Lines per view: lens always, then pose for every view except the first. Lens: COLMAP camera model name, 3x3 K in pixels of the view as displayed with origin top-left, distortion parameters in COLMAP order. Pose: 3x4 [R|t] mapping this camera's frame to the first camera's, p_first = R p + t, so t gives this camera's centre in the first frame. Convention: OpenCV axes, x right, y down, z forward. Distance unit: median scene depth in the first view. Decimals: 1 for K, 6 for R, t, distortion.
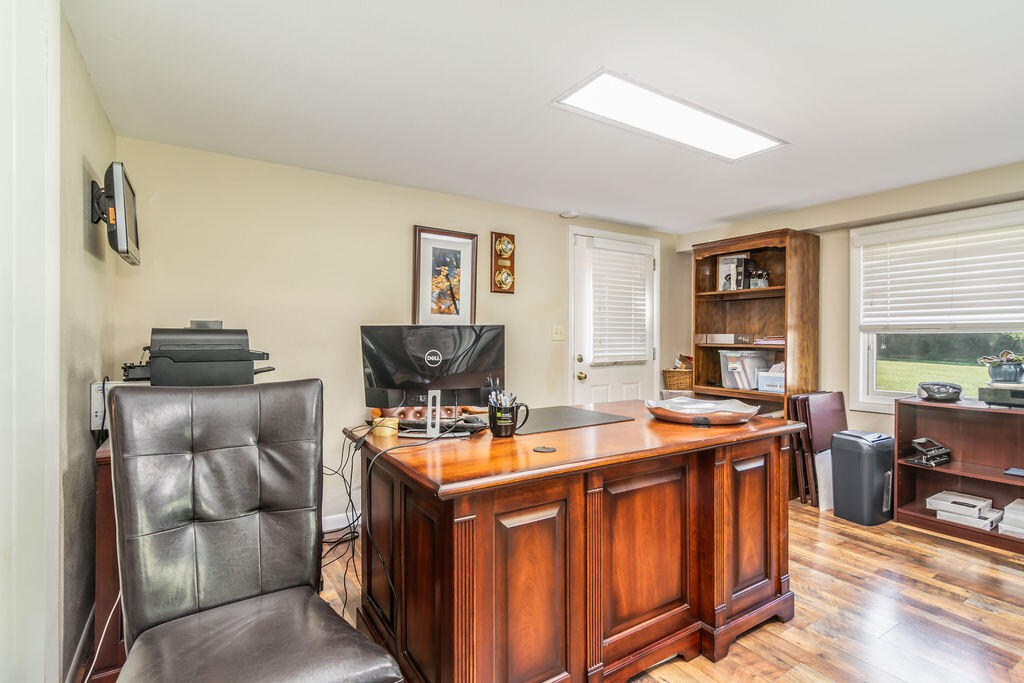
lens RADIAL K [[494.7, 0, 518.0], [0, 494.7, 340.6], [0, 0, 1]] dist [0.002965, 0.003390]
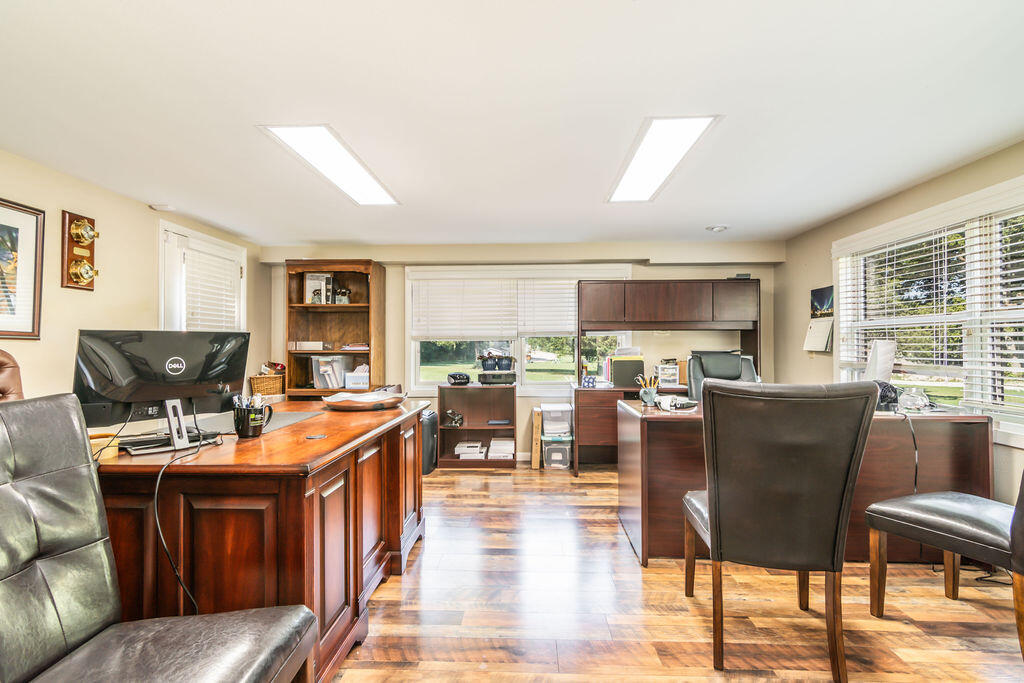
lens RADIAL K [[494.7, 0, 519.0], [0, 494.7, 342.5], [0, 0, 1]] dist [0.002965, 0.003390]
pose [[0.567886, 0.001943, 0.823105, -0.290804], [0.008516, 0.999930, -0.008236, 0.002242], [-0.823063, 0.011687, 0.567830, -0.040070]]
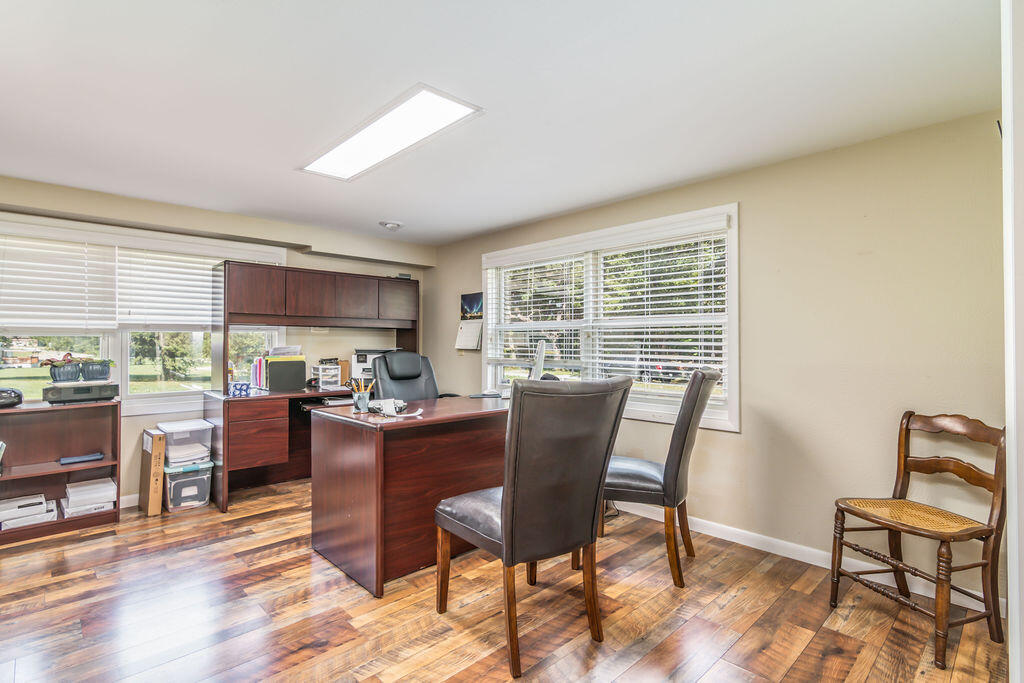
lens RADIAL K [[494.7, 0, 511.3], [0, 494.7, 340.7], [0, 0, 1]] dist [0.002965, 0.003390]
pose [[-0.186688, 0.003907, 0.982411, -0.240519], [0.004399, 0.999985, -0.003141, 0.000533], [-0.982409, 0.003735, -0.186702, 0.184784]]
